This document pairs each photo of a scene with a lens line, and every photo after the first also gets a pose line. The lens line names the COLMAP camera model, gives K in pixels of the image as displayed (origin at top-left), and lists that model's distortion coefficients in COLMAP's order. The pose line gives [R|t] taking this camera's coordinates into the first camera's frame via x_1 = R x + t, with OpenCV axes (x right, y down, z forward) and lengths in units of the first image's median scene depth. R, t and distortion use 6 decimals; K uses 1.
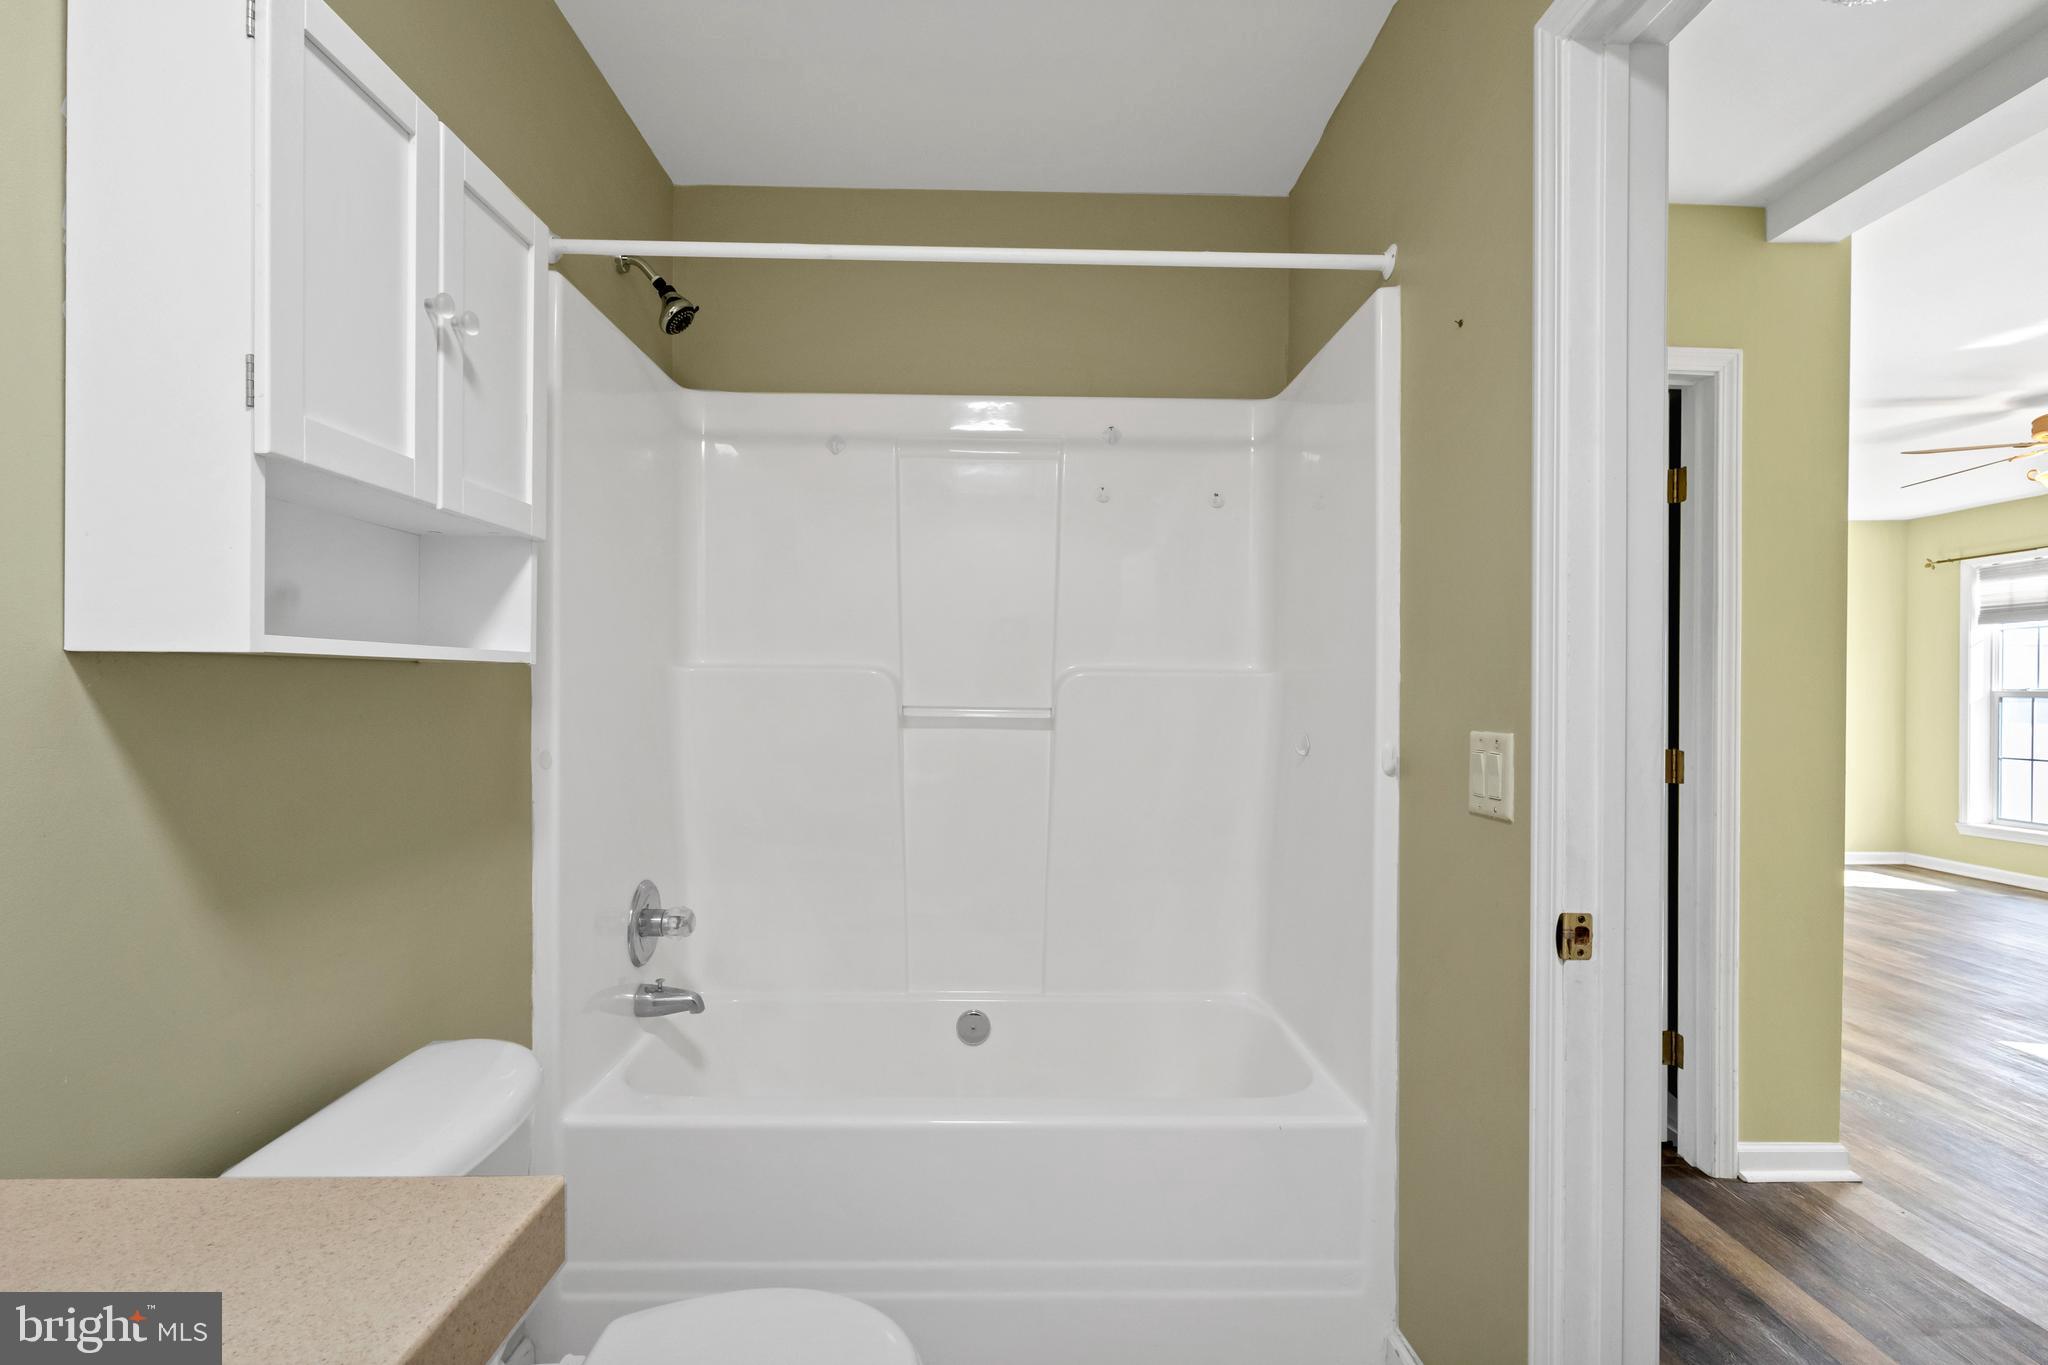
lens RADIAL K [[977.5, 0, 1024.1], [0, 977.5, 684.5], [0, 0, 1]] dist [-0.005061, 0.003329]
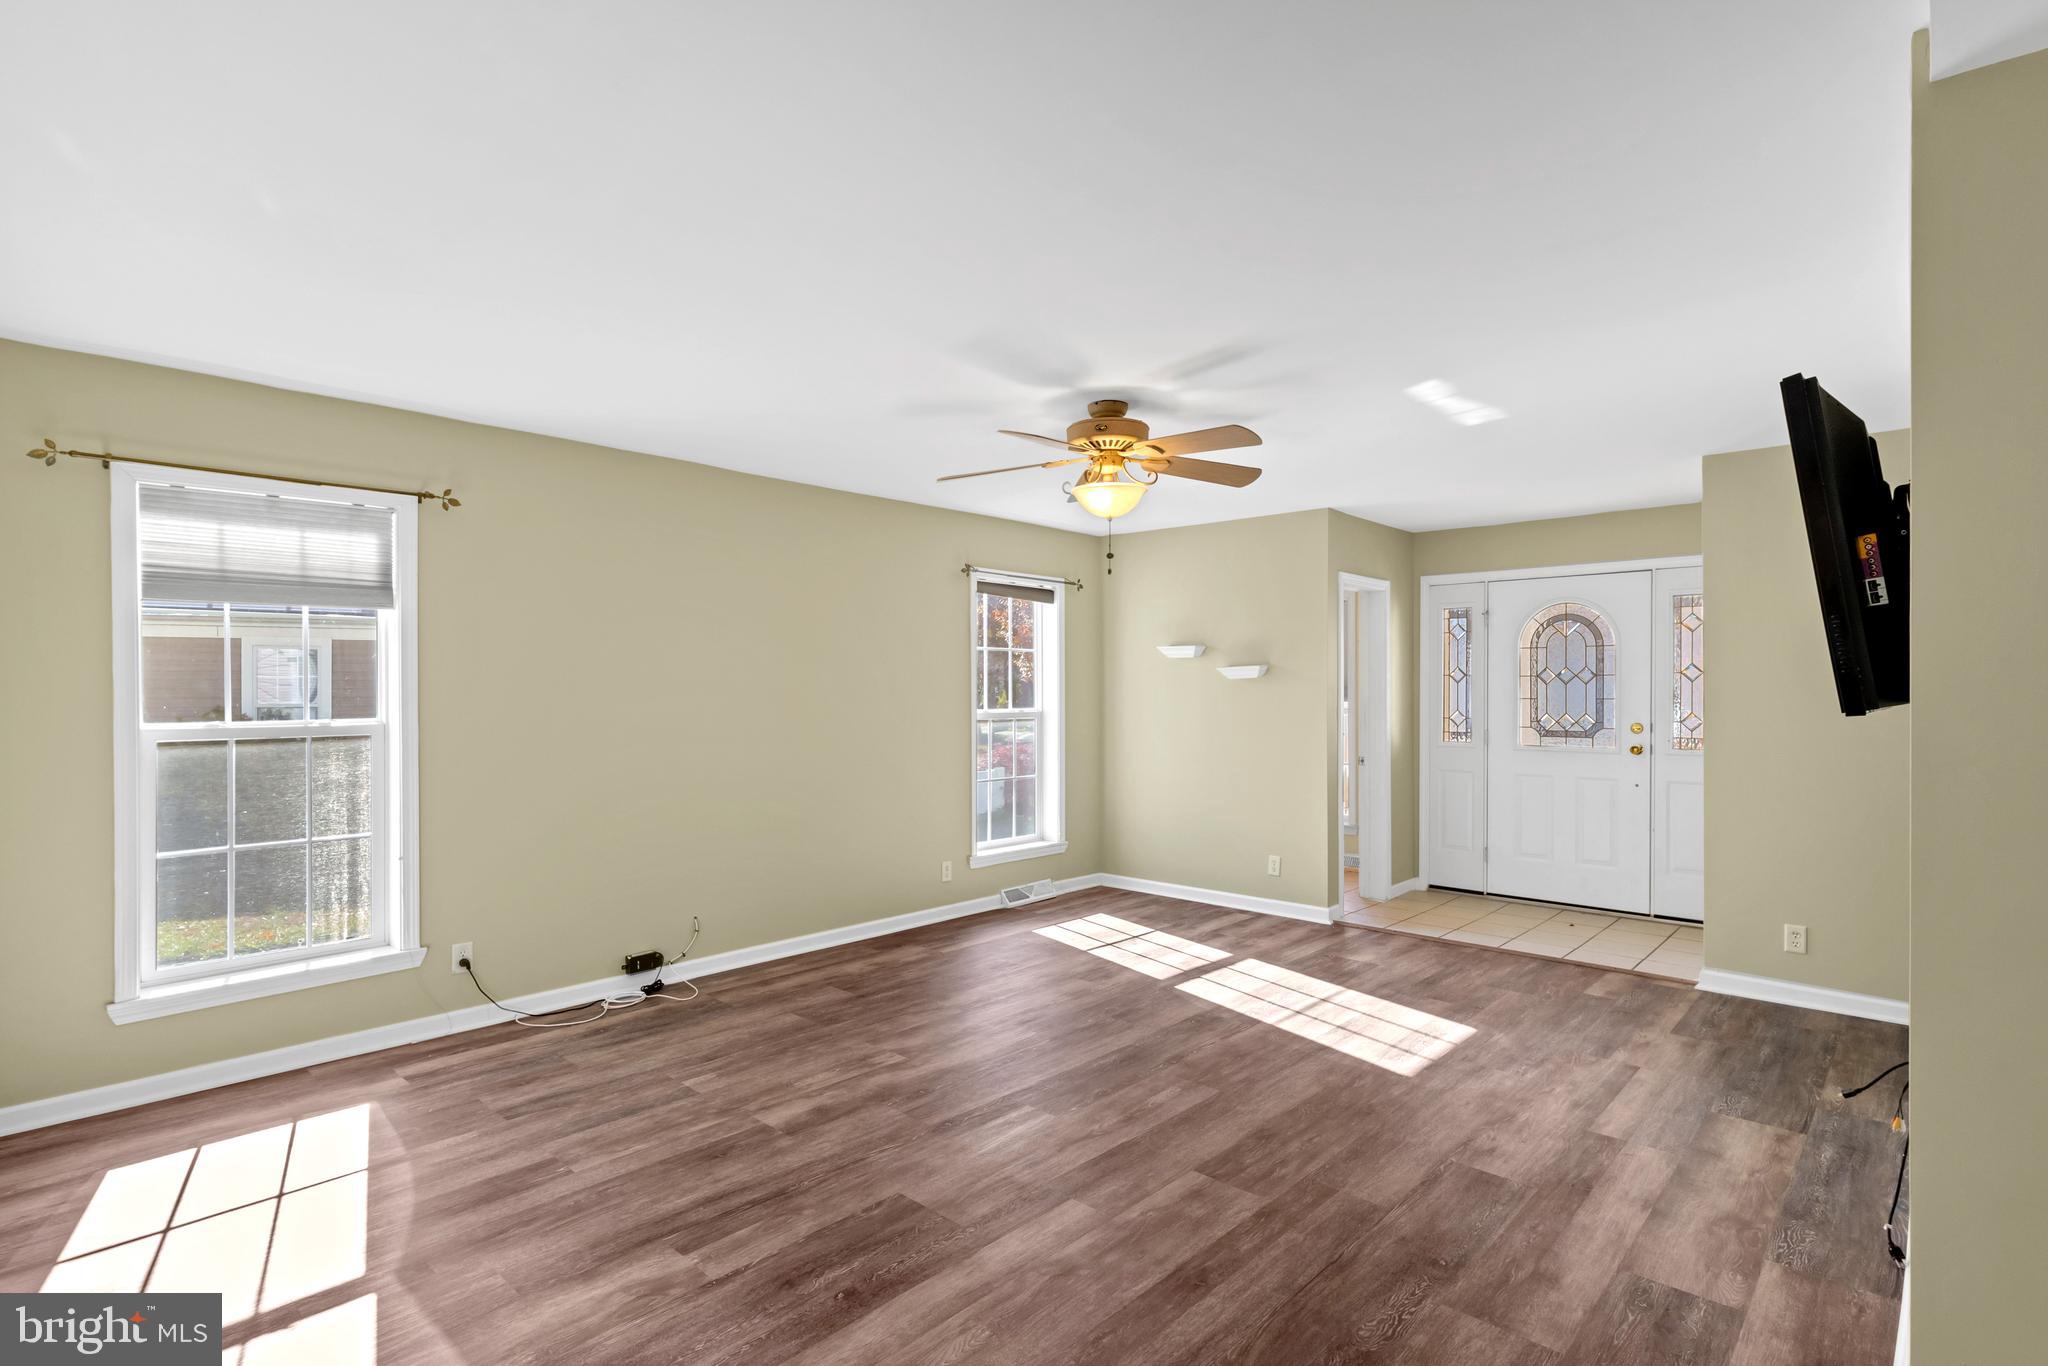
lens RADIAL K [[977.5, 0, 1028.4], [0, 977.5, 691.4], [0, 0, 1]] dist [-0.005061, 0.003329]
pose [[-0.716214, -0.006613, 0.697849, 0.300957], [-0.002429, 0.999973, 0.006983, -0.018290], [-0.697876, 0.003306, -0.716211, 1.049931]]
